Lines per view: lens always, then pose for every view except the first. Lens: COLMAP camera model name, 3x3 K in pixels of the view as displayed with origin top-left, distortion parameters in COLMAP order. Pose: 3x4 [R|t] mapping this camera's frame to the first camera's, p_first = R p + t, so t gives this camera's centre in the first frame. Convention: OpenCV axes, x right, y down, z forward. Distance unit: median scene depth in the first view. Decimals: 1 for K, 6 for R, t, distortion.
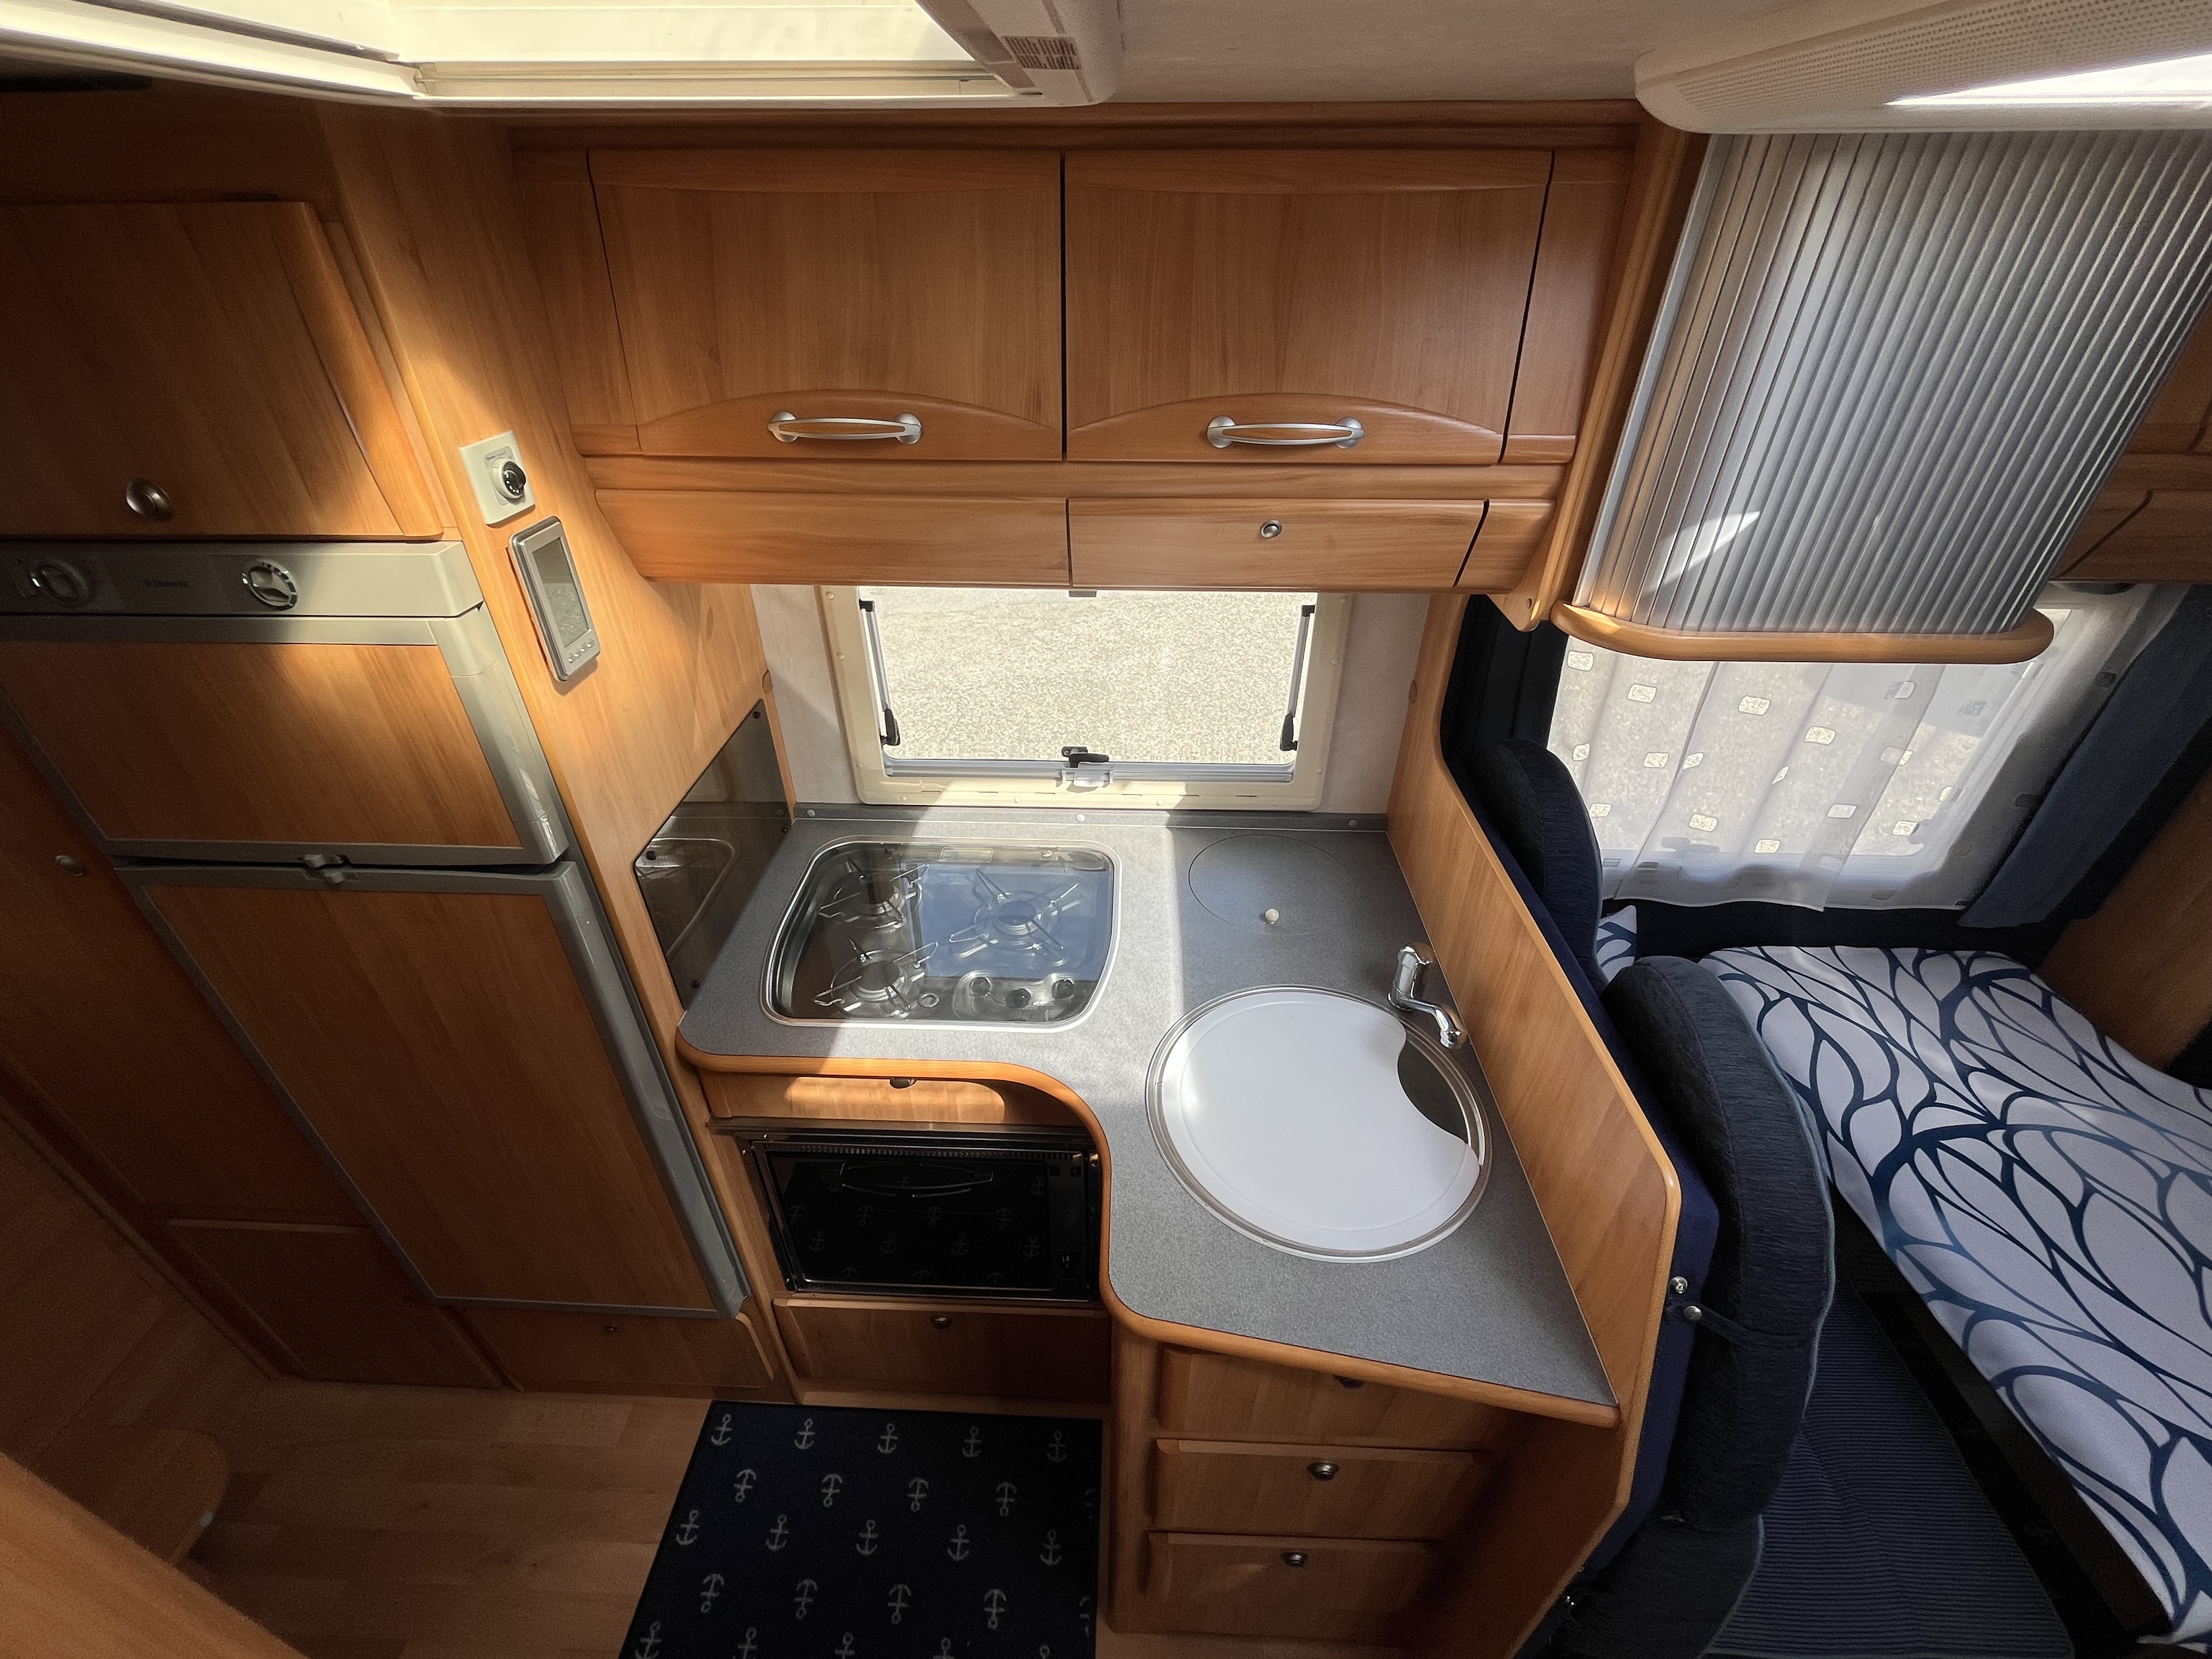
lens RADIAL K [[917.1, 0, 1098.6], [0, 917.1, 827.1], [0, 0, 1]] dist [-0.000985, 0.000206]
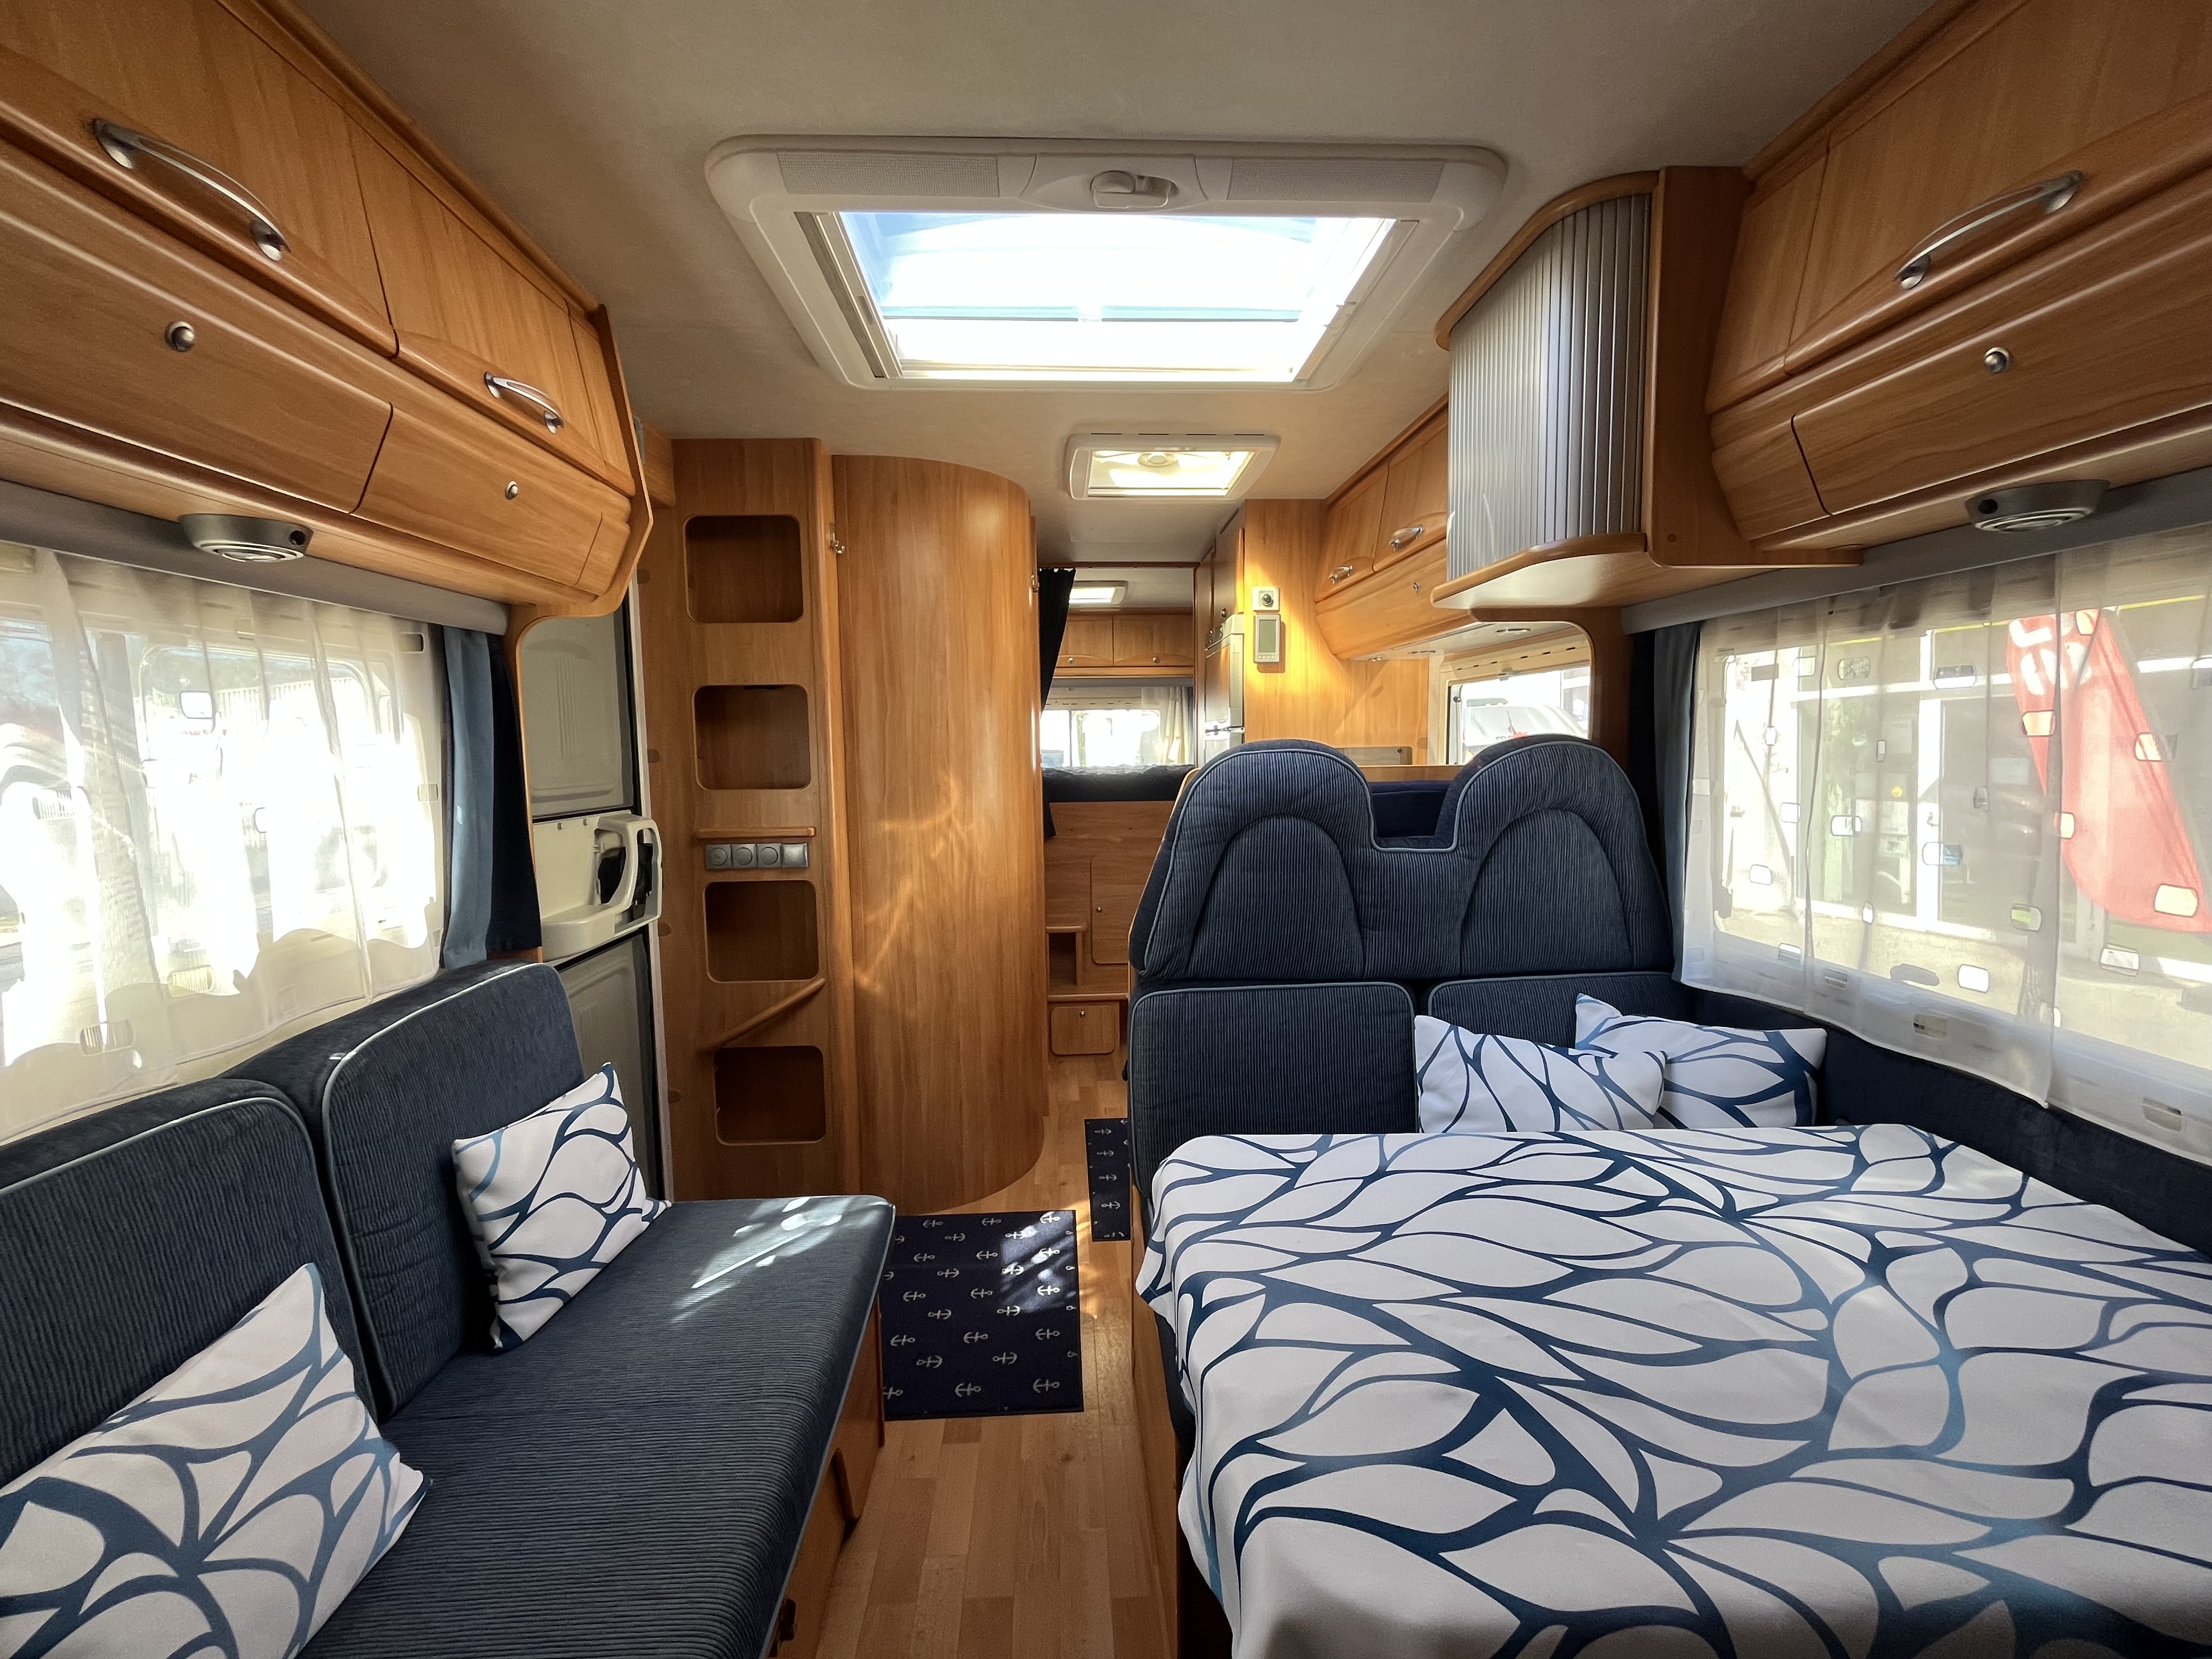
lens RADIAL K [[903.2, 0, 1106.0], [0, 903.2, 829.5], [0, 0, 1]] dist [-0.001276, -0.000108]
pose [[0.091522, 0.099332, -0.990837, 1.551398], [-0.539007, 0.841591, 0.034583, 0.301815], [0.837315, 0.530902, 0.130564, 0.339276]]
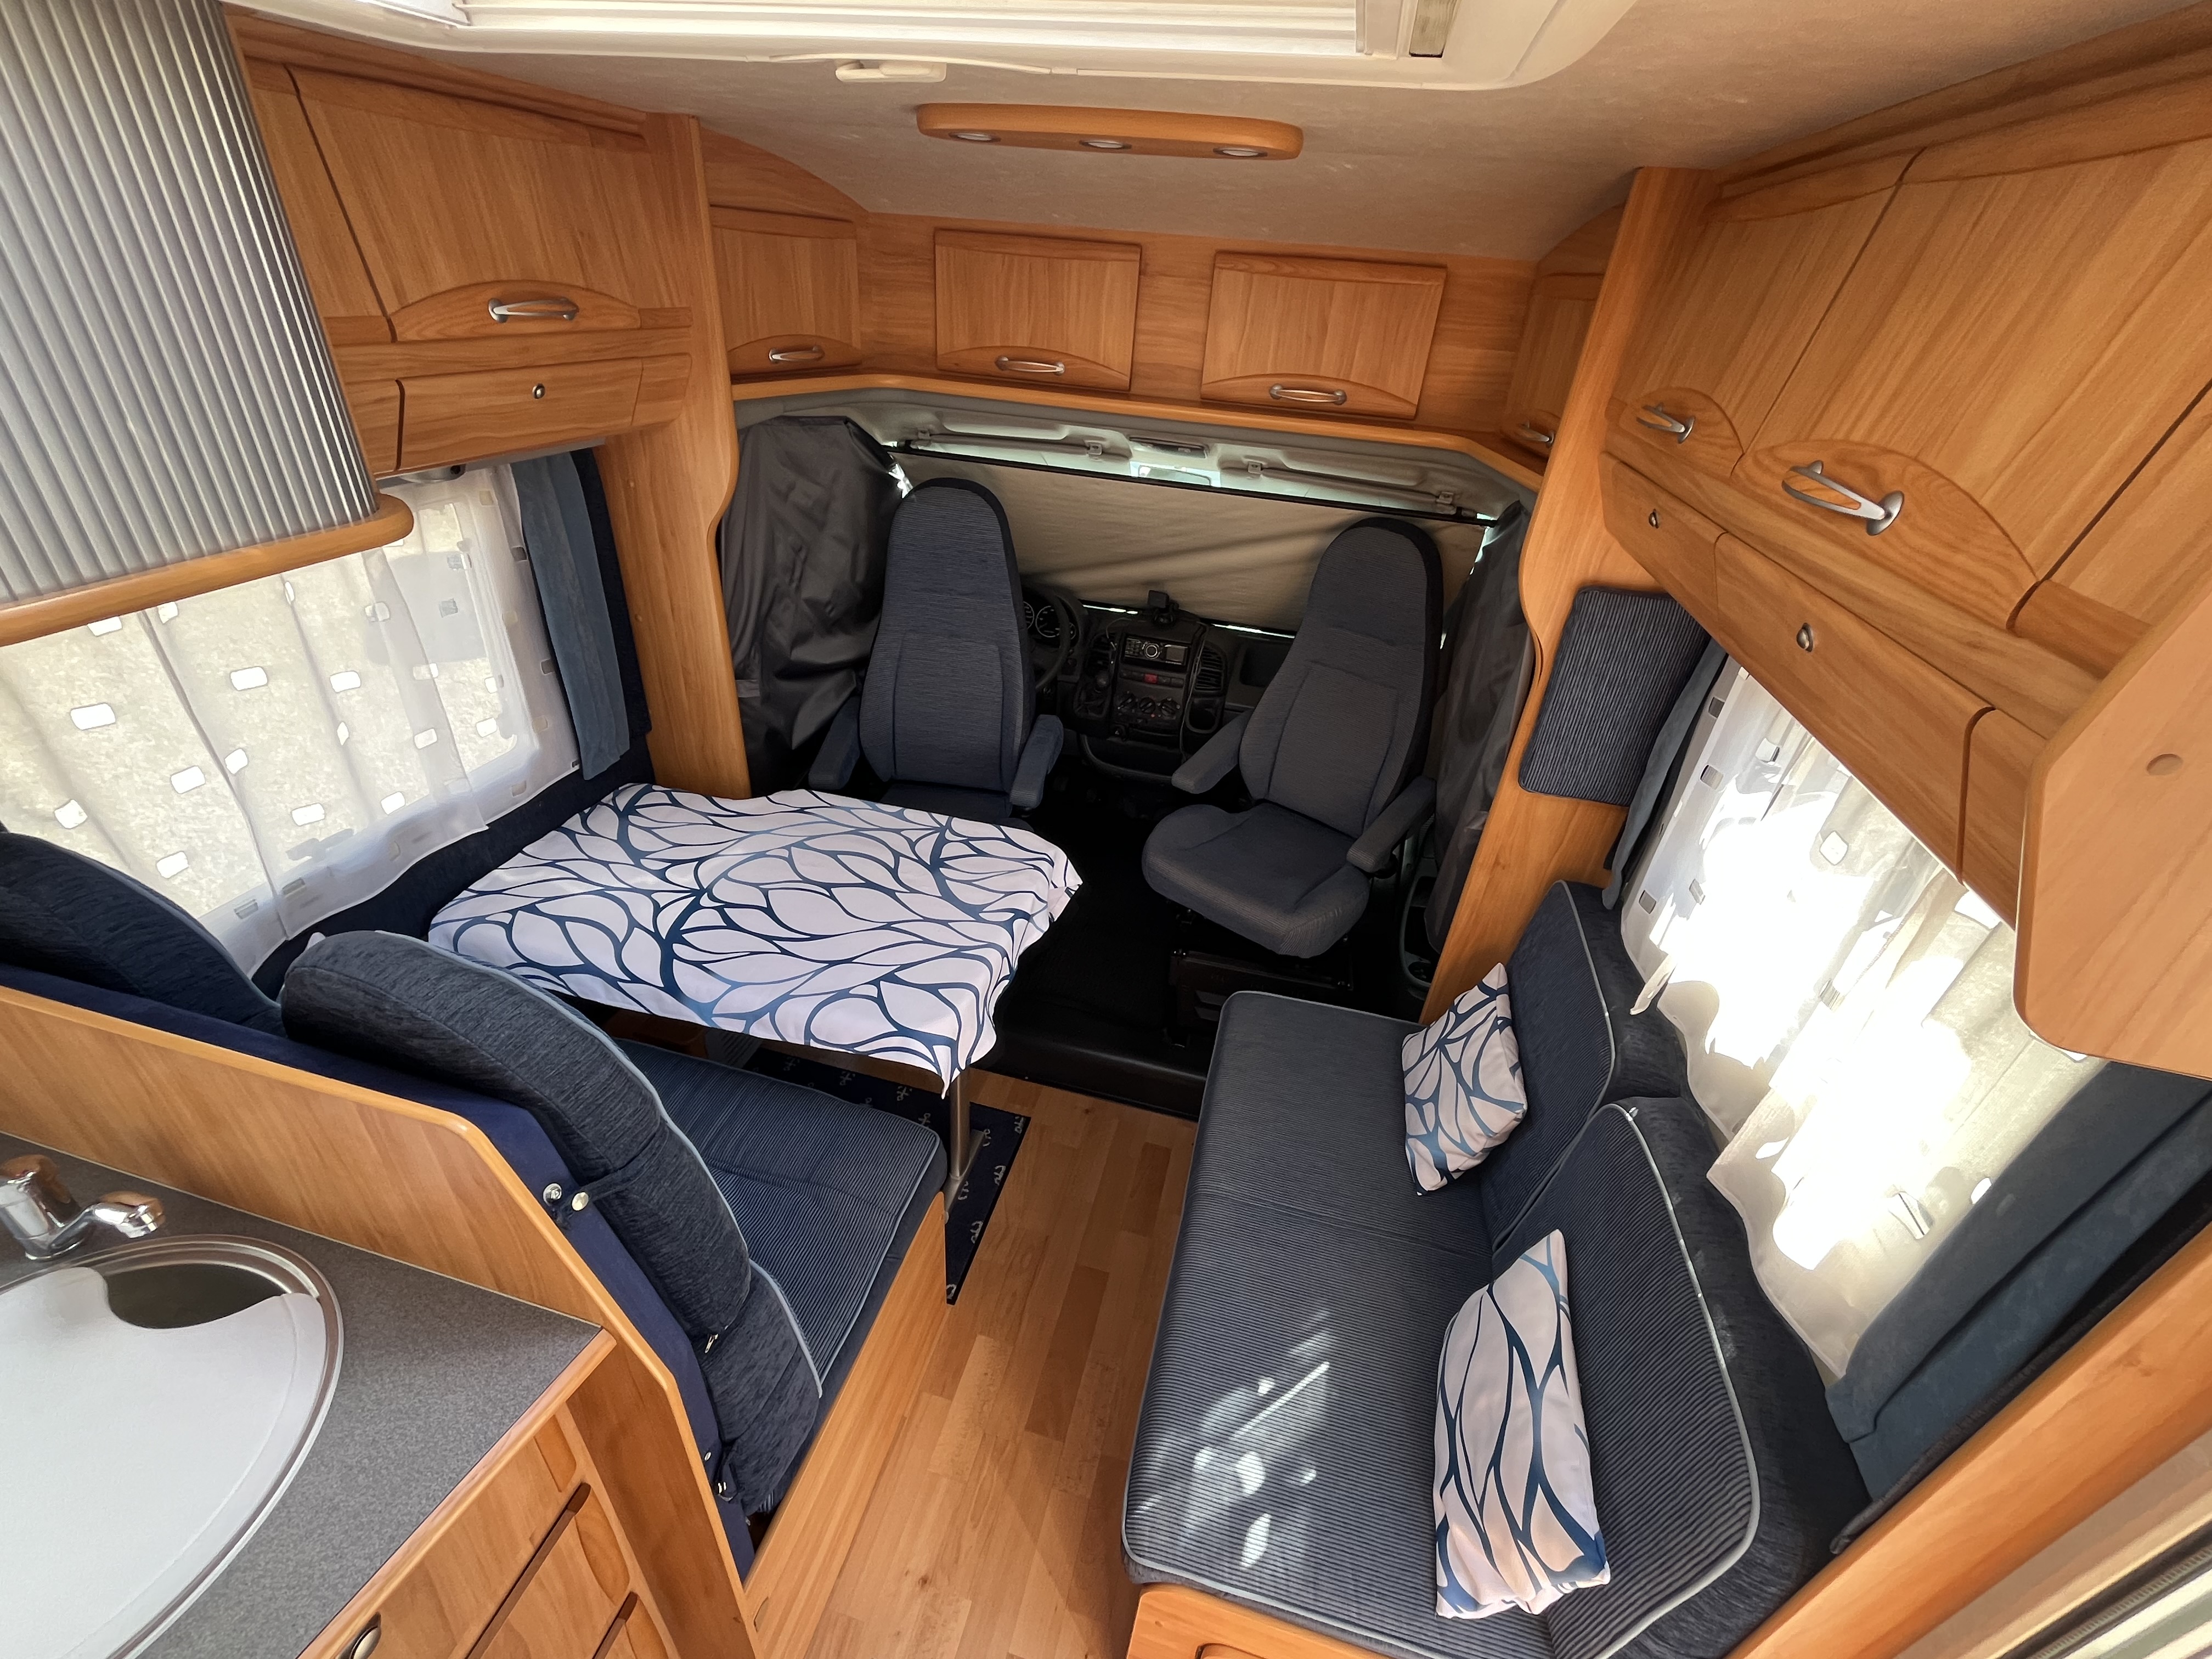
lens RADIAL K [[917.1, 0, 1098.6], [0, 917.1, 827.1], [0, 0, 1]] dist [-0.000985, 0.000206]
pose [[0.211053, -0.493787, 0.843582, 0.073425], [0.483879, 0.802638, 0.348761, 0.074621], [-0.849304, 0.334585, 0.408333, -0.011853]]
